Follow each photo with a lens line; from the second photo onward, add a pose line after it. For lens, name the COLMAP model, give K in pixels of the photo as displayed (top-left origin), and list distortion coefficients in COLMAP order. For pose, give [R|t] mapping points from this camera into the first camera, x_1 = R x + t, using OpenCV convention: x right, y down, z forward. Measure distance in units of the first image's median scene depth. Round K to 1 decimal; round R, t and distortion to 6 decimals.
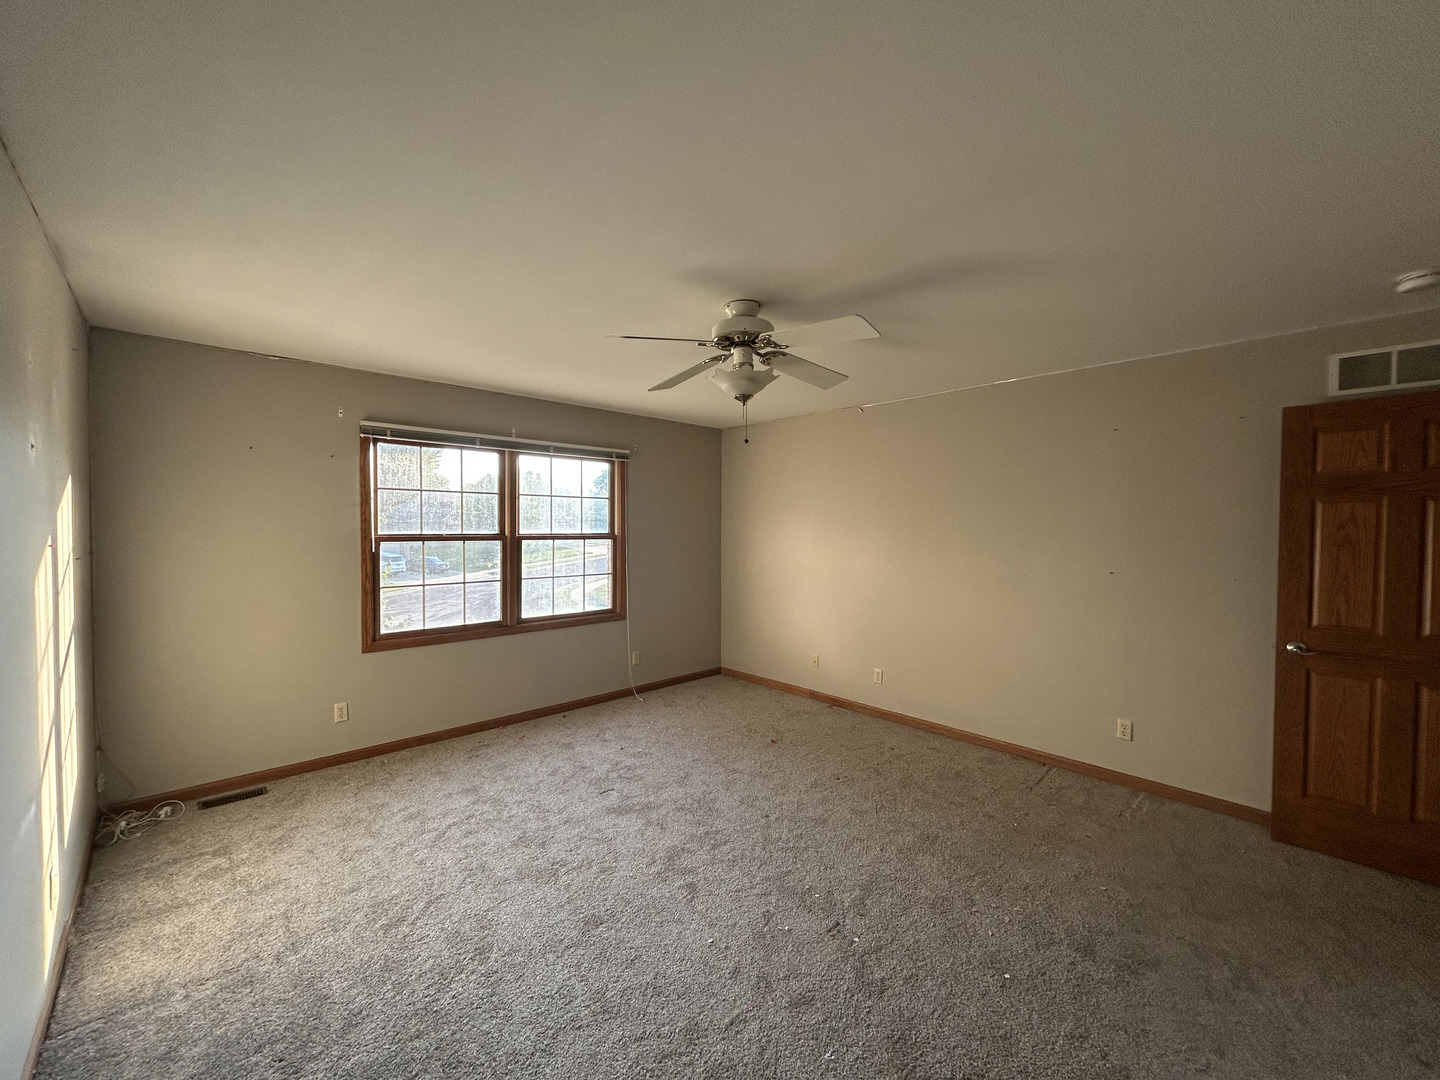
lens RADIAL K [[575.9, 0, 720.0], [0, 575.9, 540.0], [0, 0, 1]] dist [0.007215, 0.000309]
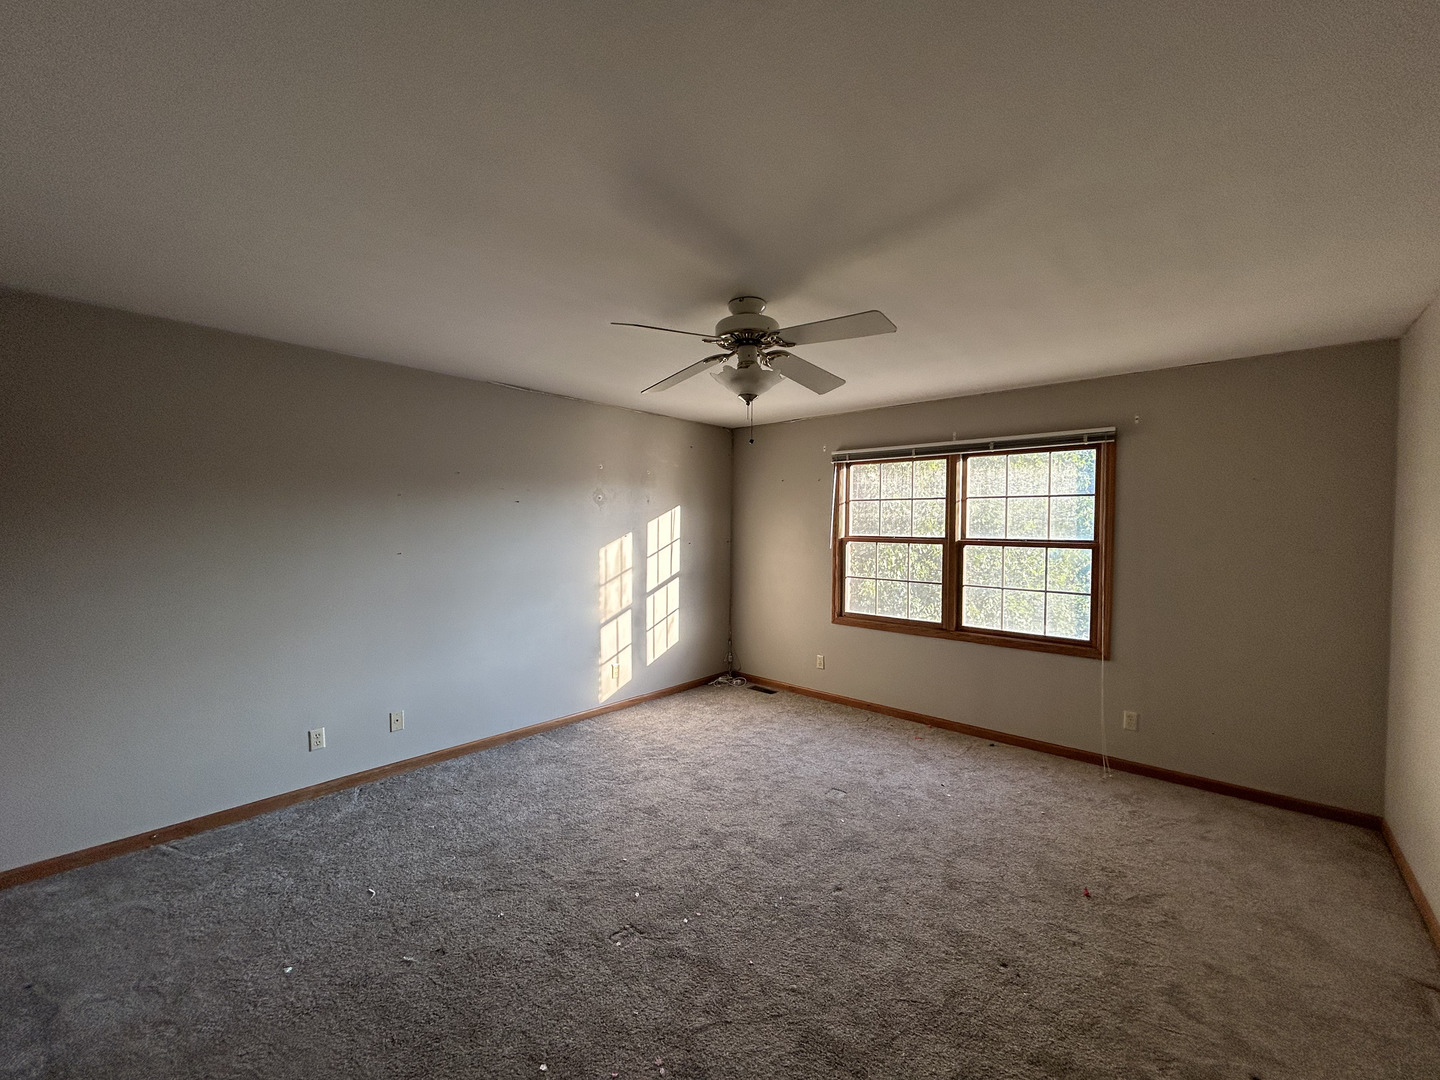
lens RADIAL K [[575.9, 0, 720.0], [0, 575.9, 540.0], [0, 0, 1]] dist [0.007215, 0.000309]
pose [[0.103033, 0.022362, -0.994427, 0.621489], [-0.032532, 0.999288, 0.019101, -0.014743], [0.994146, 0.030382, 0.103687, 0.531388]]
